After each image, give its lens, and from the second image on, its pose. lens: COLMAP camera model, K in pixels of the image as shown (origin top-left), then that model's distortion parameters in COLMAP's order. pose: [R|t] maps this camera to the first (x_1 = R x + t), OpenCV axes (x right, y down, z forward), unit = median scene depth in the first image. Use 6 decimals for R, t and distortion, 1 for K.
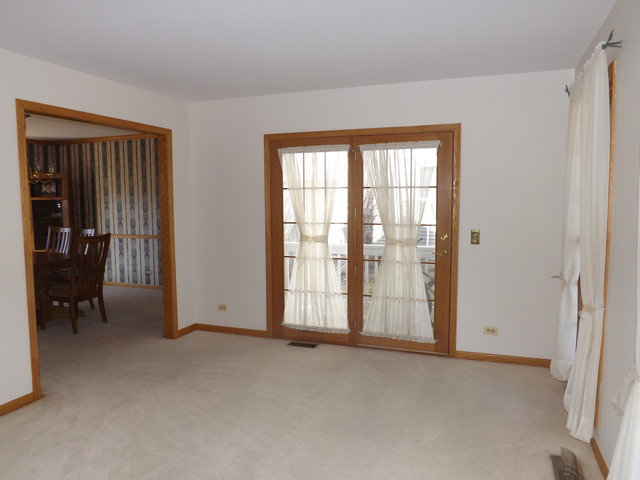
lens RADIAL K [[466.7, 0, 320.0], [0, 466.7, 240.0], [0, 0, 1]] dist [-0.043312, 0.001685]
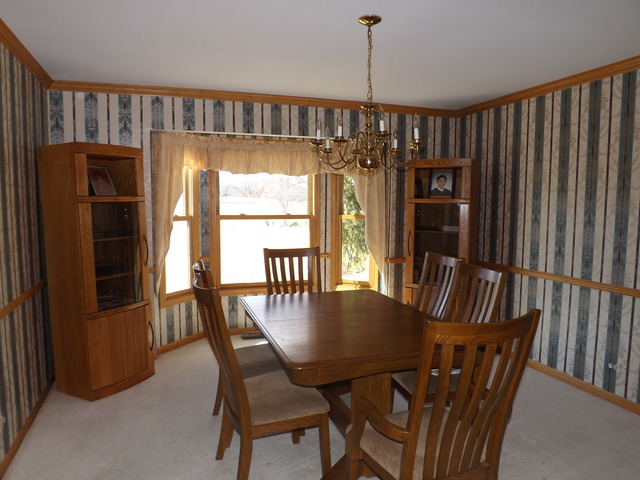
lens RADIAL K [[466.7, 0, 320.0], [0, 466.7, 240.0], [0, 0, 1]] dist [-0.043312, 0.001685]
pose [[0.646472, 0.073248, -0.759413, -0.218338], [-0.083691, 0.996182, 0.024841, -0.040117], [0.758333, 0.047497, 0.650134, 0.472114]]
